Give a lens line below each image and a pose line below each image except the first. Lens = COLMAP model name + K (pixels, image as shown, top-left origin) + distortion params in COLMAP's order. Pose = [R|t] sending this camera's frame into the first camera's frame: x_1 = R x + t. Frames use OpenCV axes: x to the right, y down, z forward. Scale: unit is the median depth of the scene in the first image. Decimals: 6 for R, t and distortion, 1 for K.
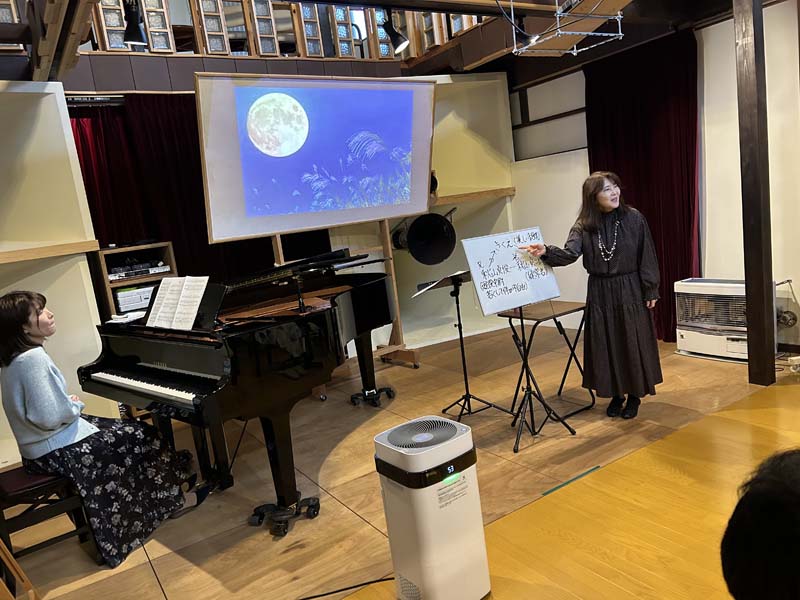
lens RADIAL K [[597.5, 0, 400.0], [0, 597.5, 300.0], [0, 0, 1]] dist [0.046355, -0.053546]
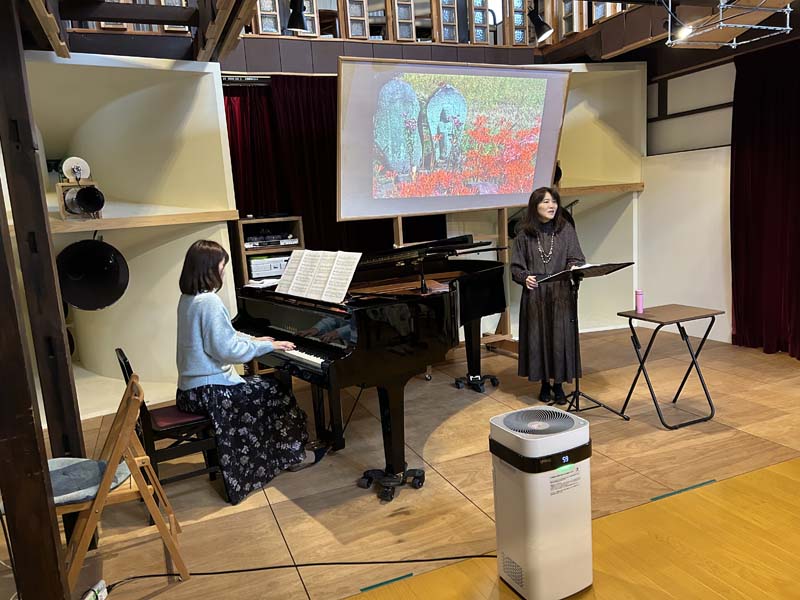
lens RADIAL K [[596.8, 0, 394.9], [0, 596.8, 301.8], [0, 0, 1]] dist [0.050200, -0.059853]
pose [[0.981388, 0.092514, -0.168283, -0.027237], [-0.087991, 0.995536, 0.034156, 0.003792], [0.170692, -0.018713, 0.985147, -0.024360]]
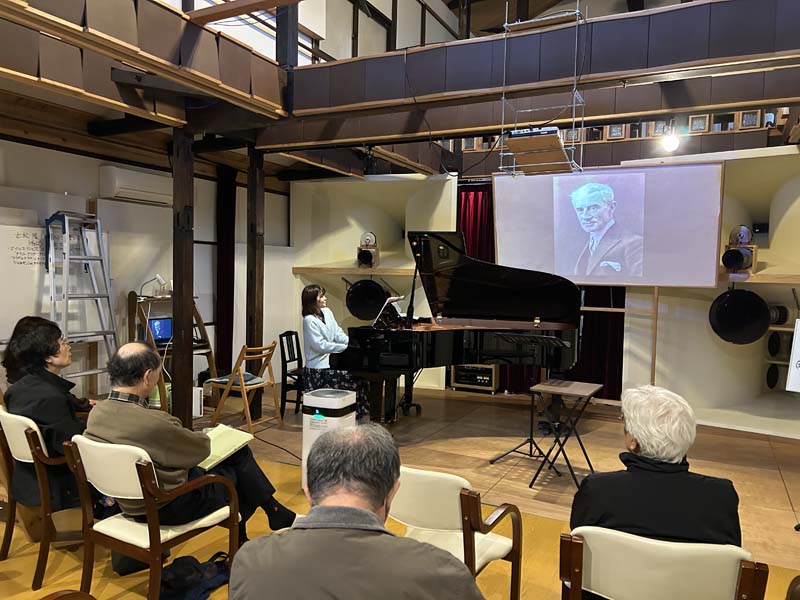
lens RADIAL K [[597.5, 0, 400.0], [0, 597.5, 300.0], [0, 0, 1]] dist [0.046355, -0.053546]
pose [[0.496397, 0.181624, -0.848883, 0.812307], [-0.215901, 0.972973, 0.081923, -0.127136], [0.840819, 0.142608, 0.522194, 0.080356]]
